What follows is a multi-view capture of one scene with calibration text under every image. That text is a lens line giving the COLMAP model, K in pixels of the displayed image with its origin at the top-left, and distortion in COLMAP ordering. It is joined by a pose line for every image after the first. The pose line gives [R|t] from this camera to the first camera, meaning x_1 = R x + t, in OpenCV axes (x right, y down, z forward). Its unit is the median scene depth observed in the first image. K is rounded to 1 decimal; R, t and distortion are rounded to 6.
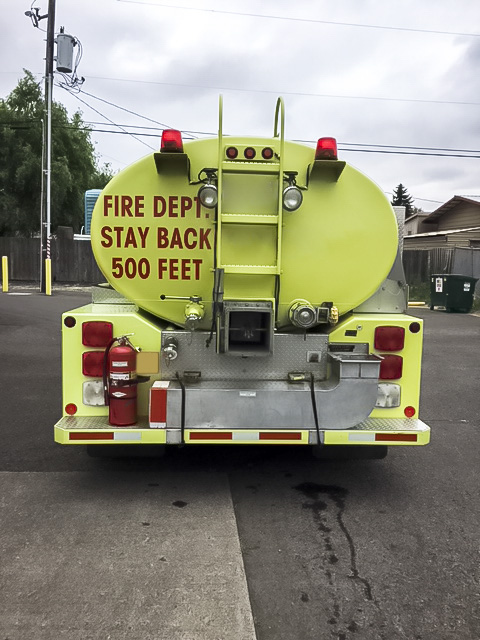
lens RADIAL K [[544.2, 0, 240.0], [0, 544.2, 320.0], [0, 0, 1]] dist [0.090279, -0.115367]
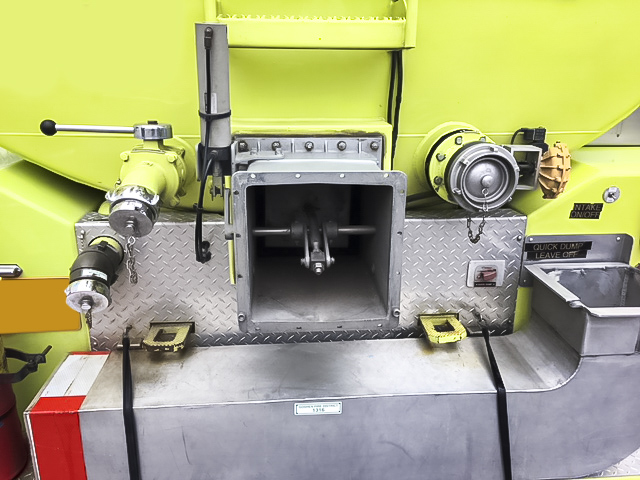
lens RADIAL K [[544.2, 0, 320.0], [0, 544.2, 240.0], [0, 0, 1]] dist [0.090279, -0.115367]
pose [[0.999318, -0.026258, 0.025955, 0.008718], [0.020163, 0.977035, 0.212124, -0.042894], [-0.030929, -0.211456, 0.976898, 0.653815]]
